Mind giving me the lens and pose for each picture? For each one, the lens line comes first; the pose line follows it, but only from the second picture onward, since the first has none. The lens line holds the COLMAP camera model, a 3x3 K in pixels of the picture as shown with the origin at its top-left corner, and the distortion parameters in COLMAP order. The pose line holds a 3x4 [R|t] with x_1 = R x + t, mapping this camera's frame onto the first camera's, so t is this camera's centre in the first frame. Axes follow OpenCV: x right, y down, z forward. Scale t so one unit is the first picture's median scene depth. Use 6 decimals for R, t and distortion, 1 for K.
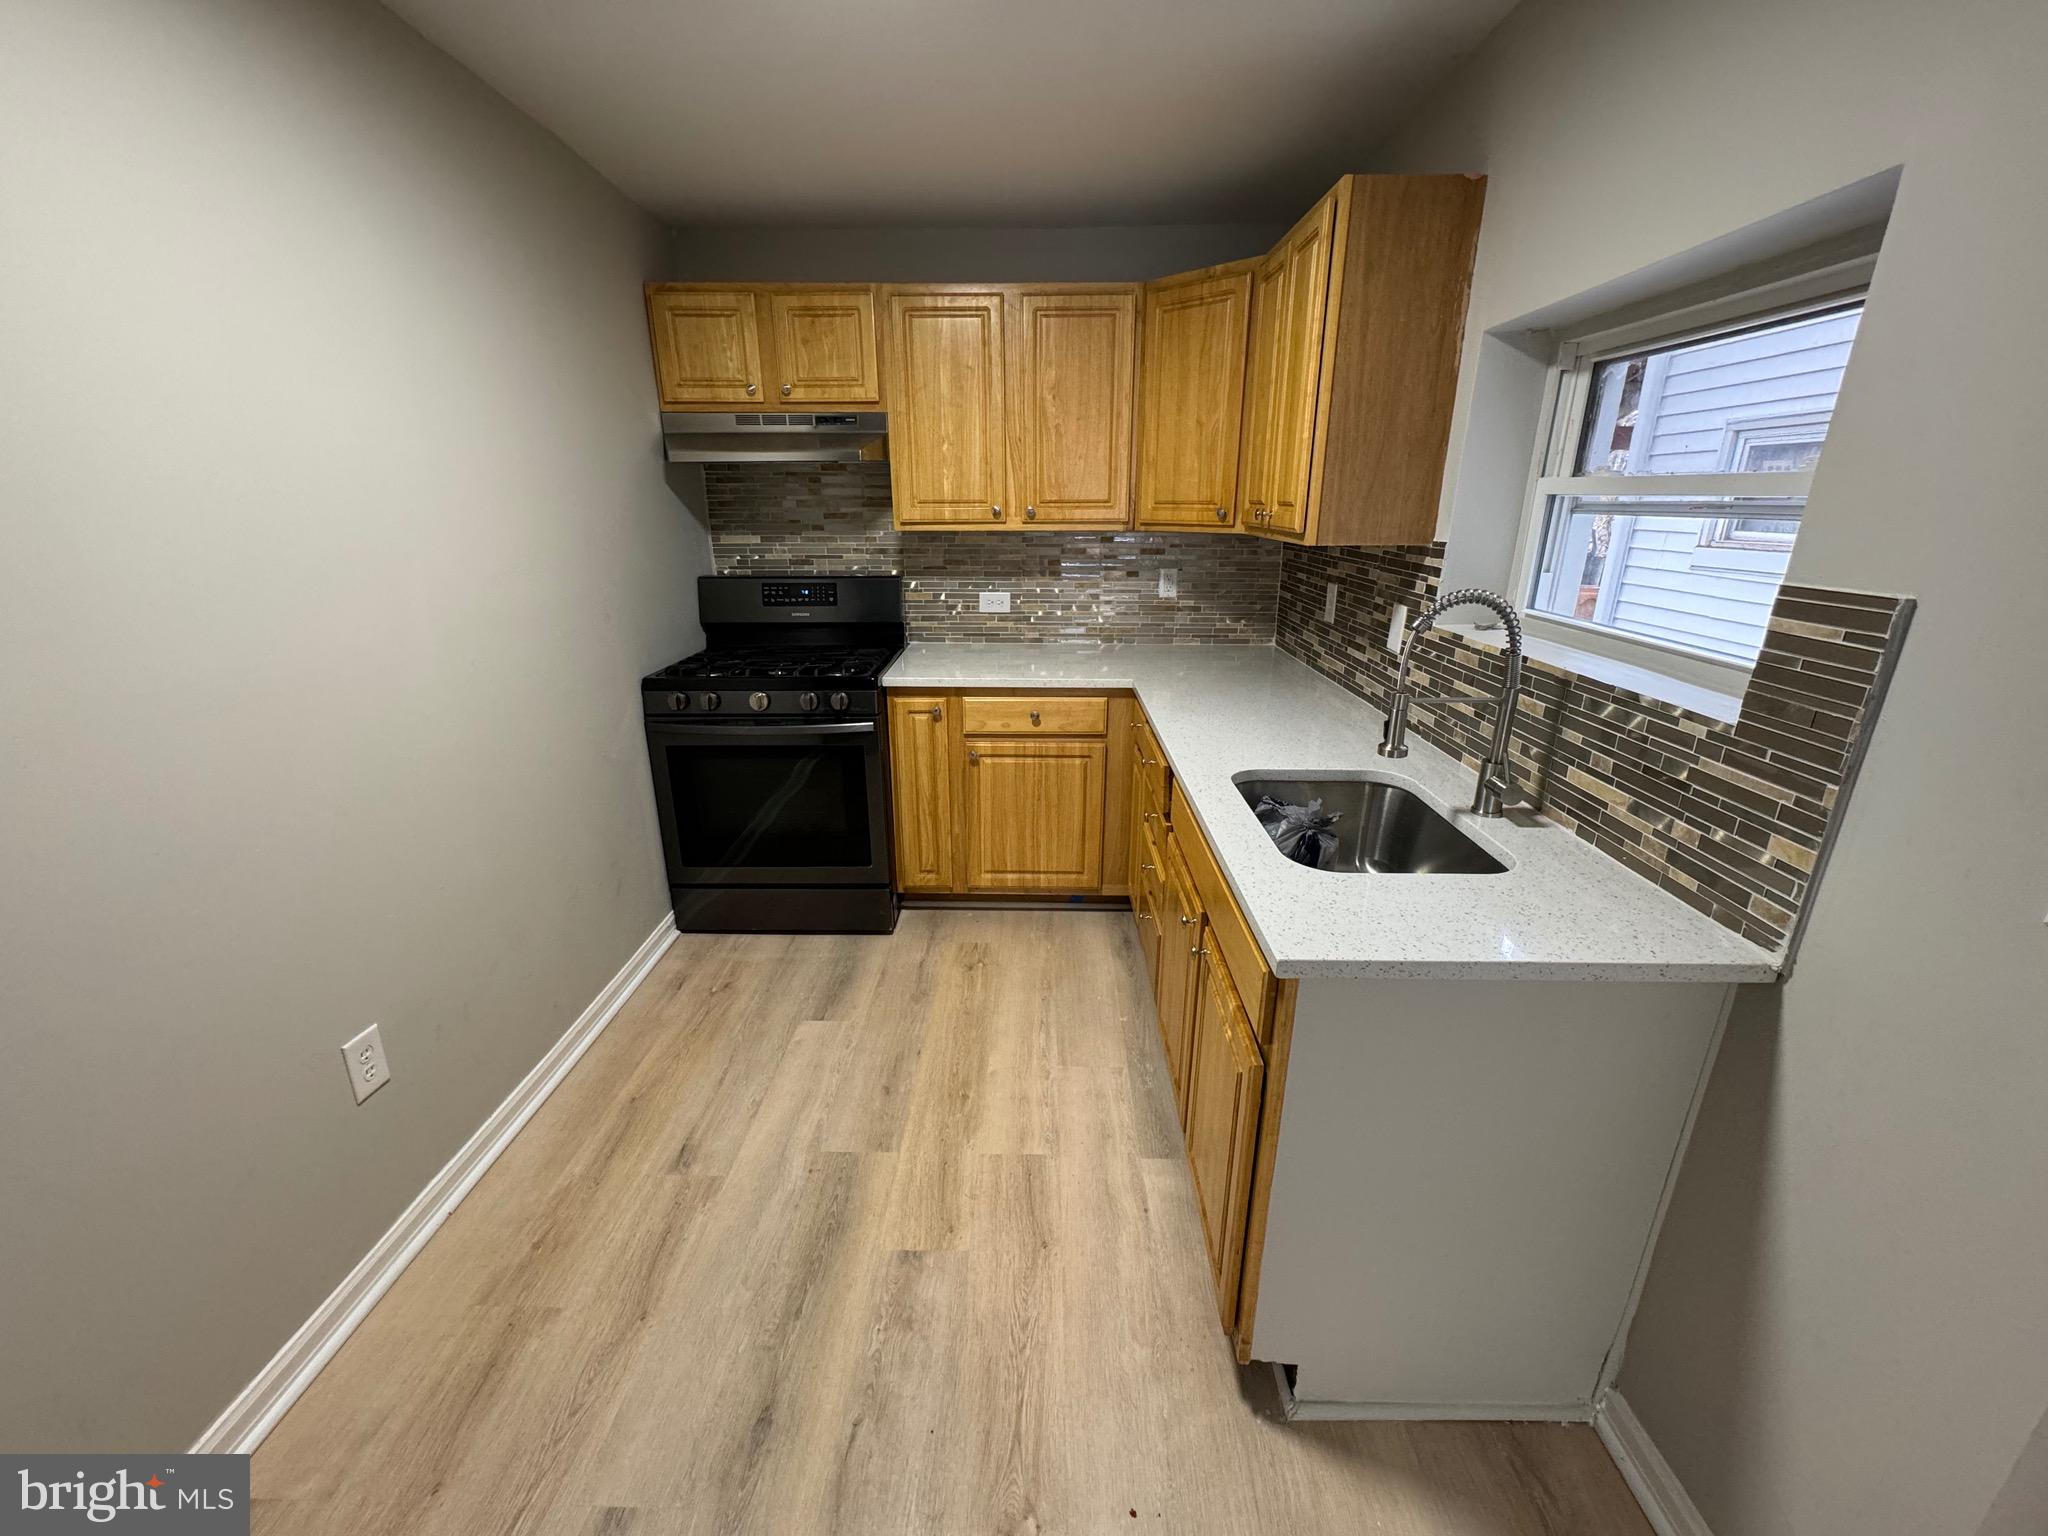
lens RADIAL K [[812.2, 0, 1024.2], [0, 812.2, 766.8], [0, 0, 1]] dist [-0.000715, -0.000059]
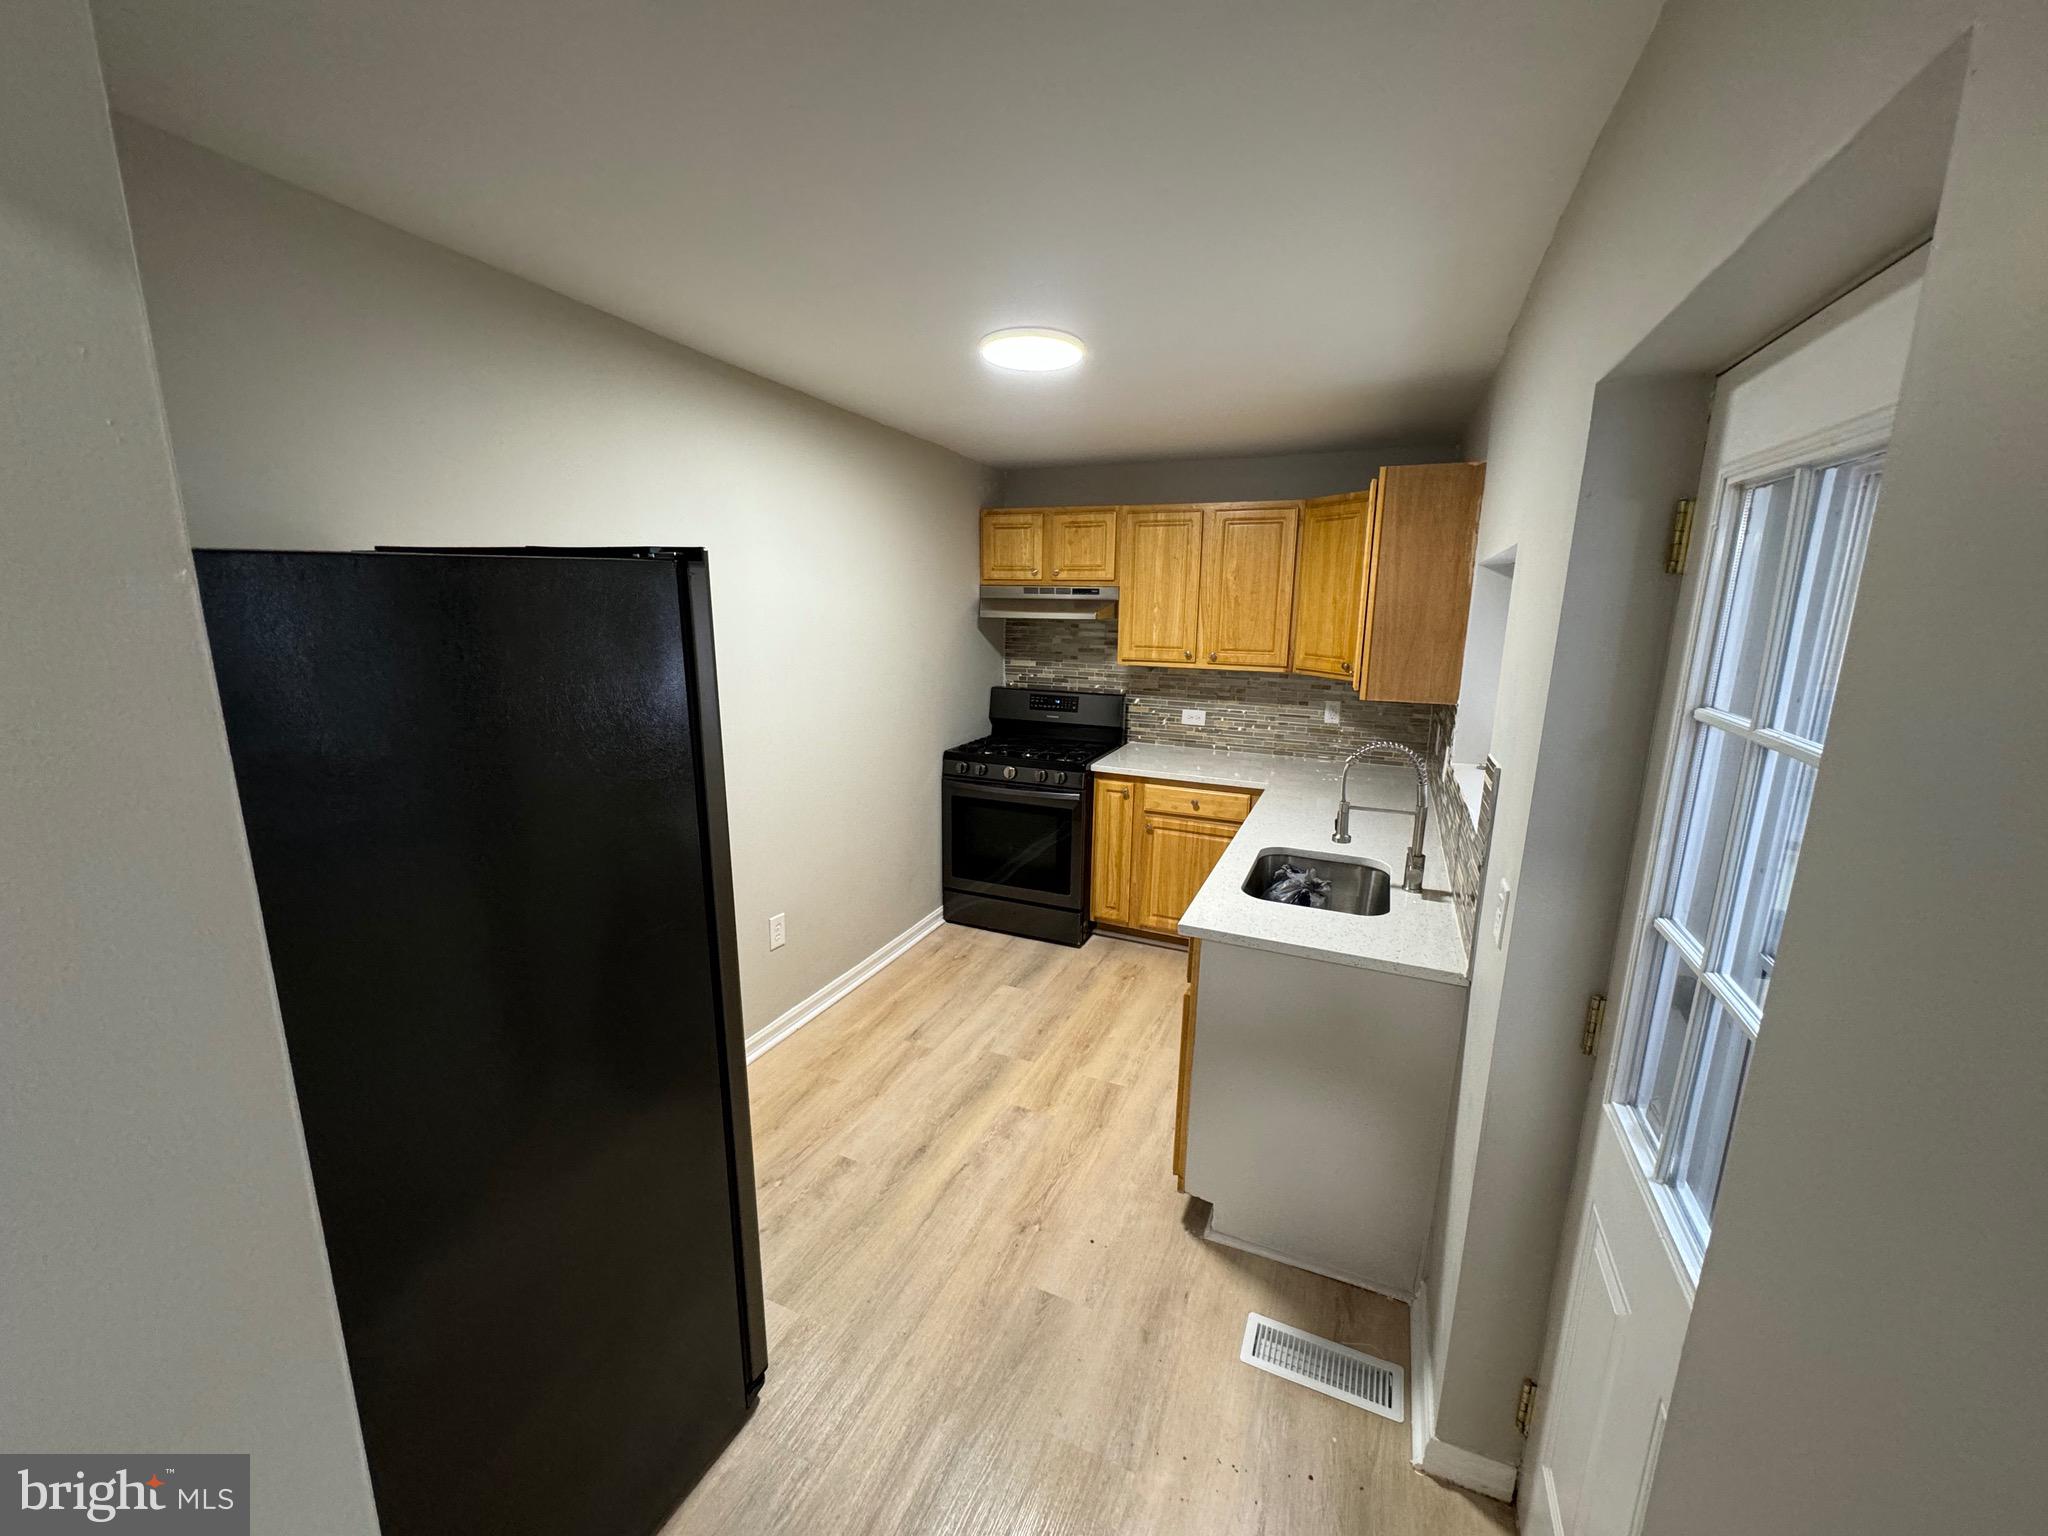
lens RADIAL K [[812.2, 0, 1019.9], [0, 812.2, 766.8], [0, 0, 1]] dist [-0.000715, -0.000059]
pose [[0.918072, 0.093611, -0.385202, 0.285005], [-0.135931, 0.987144, -0.084079, 0.034876], [0.372379, 0.129552, 0.918994, -0.405201]]
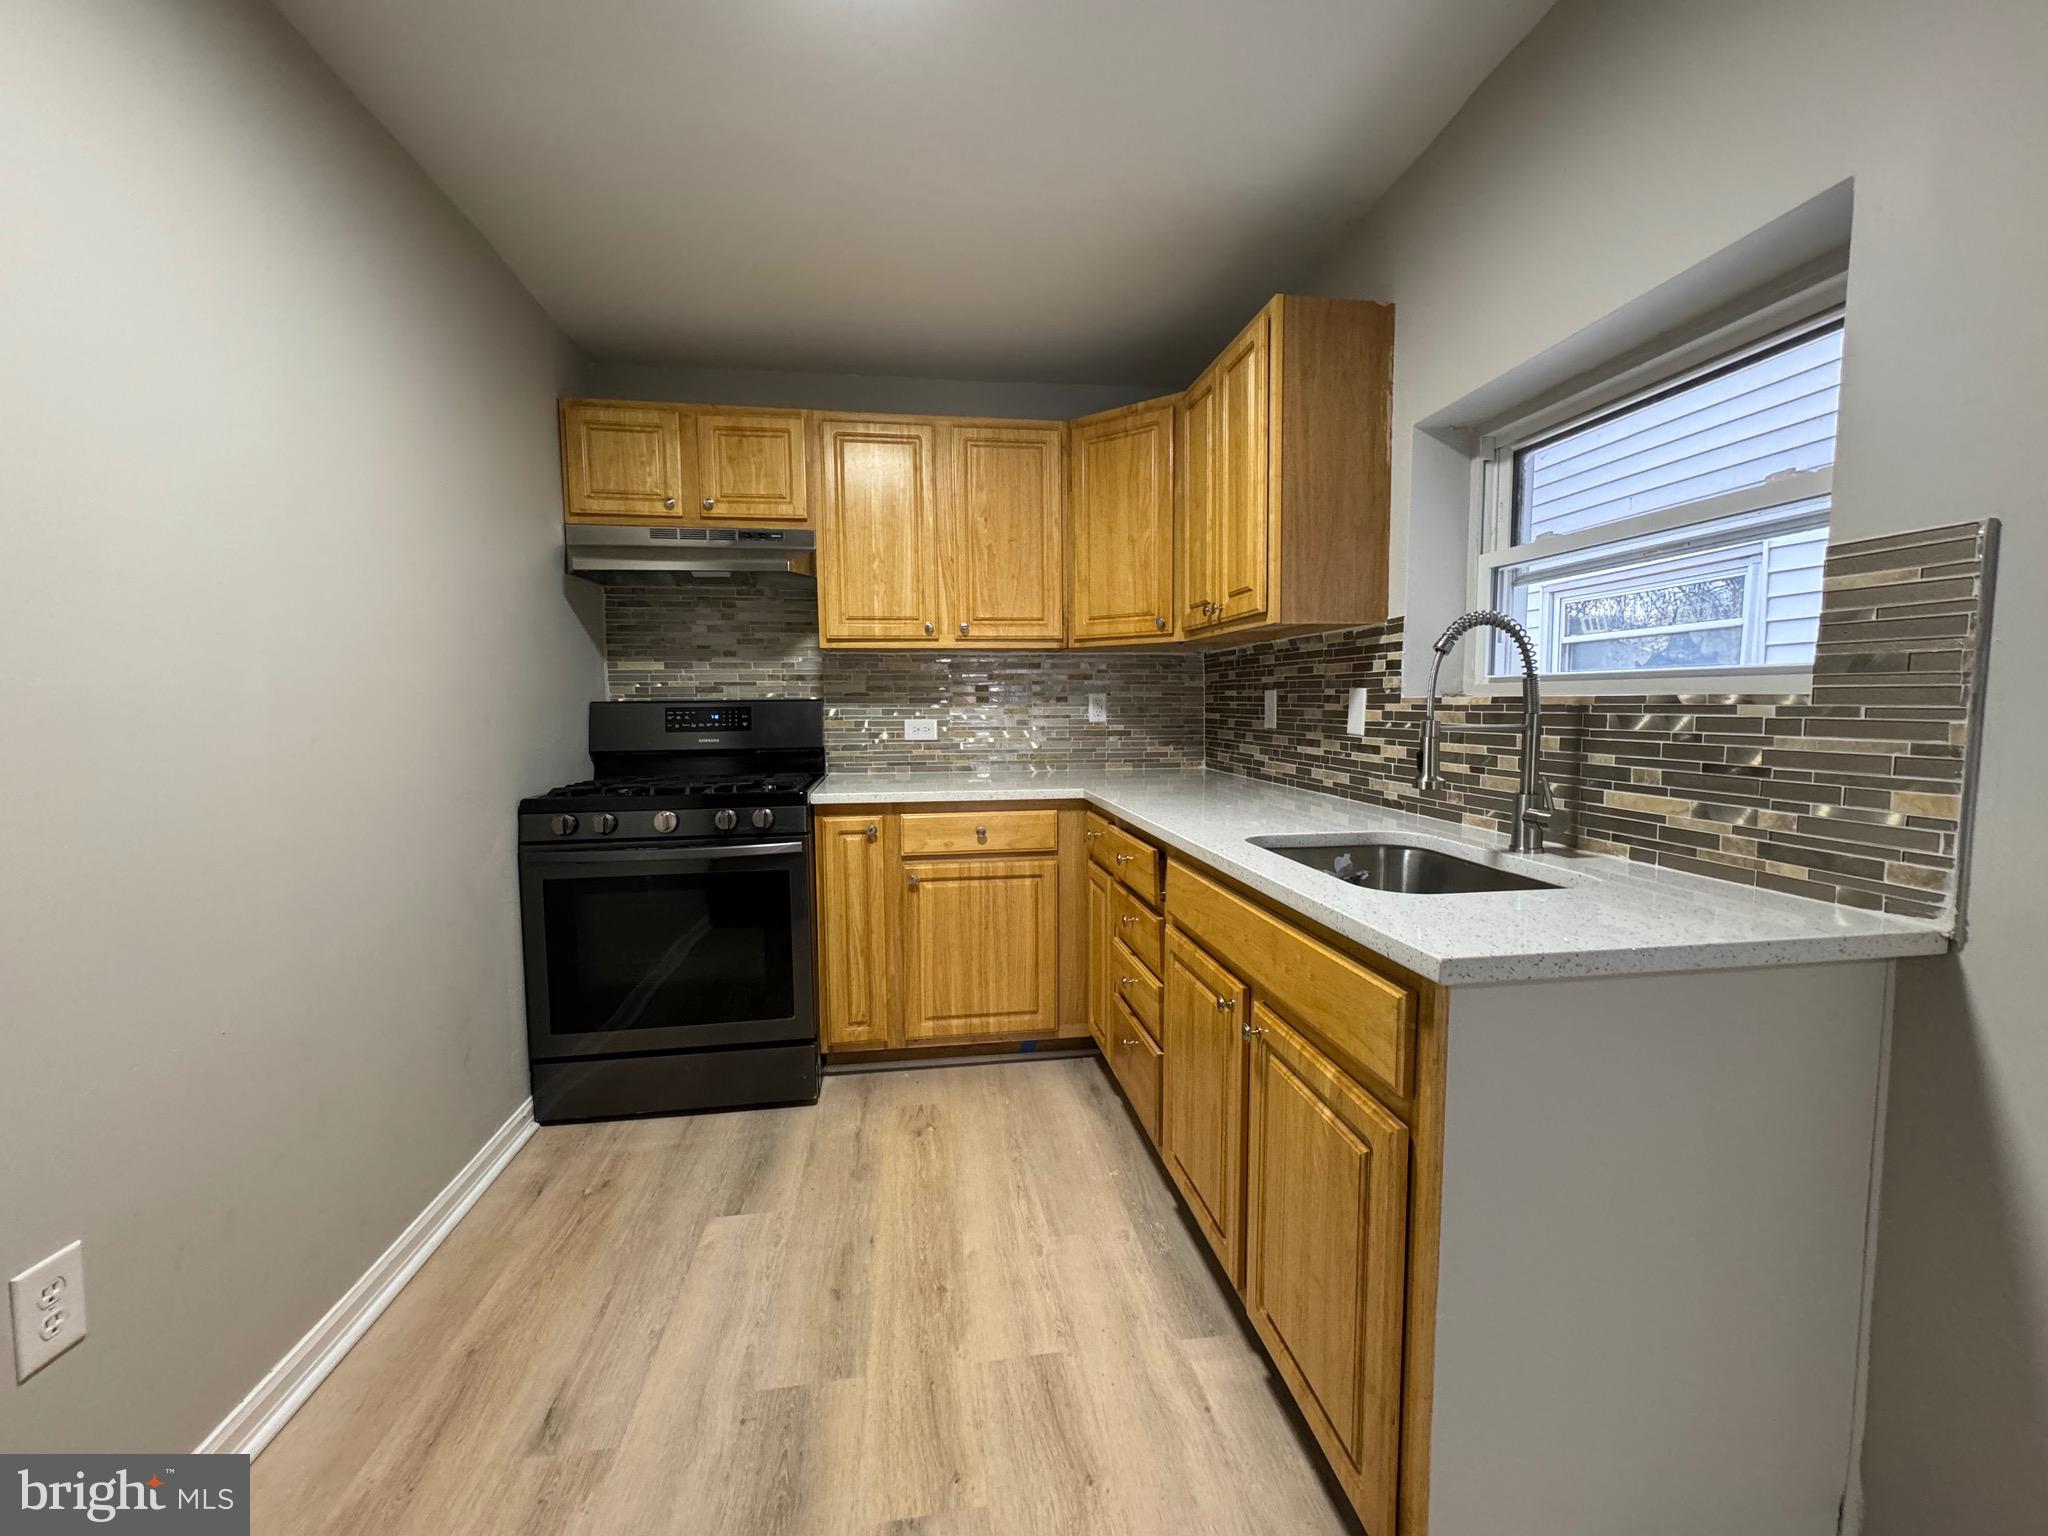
lens RADIAL K [[812.2, 0, 1023.9], [0, 812.2, 766.8], [0, 0, 1]] dist [-0.000715, -0.000059]
pose [[0.986581, -0.019740, 0.162074, -0.092776], [0.058325, 0.969776, -0.236922, 0.092494], [-0.152499, 0.243196, 0.957914, 0.104774]]
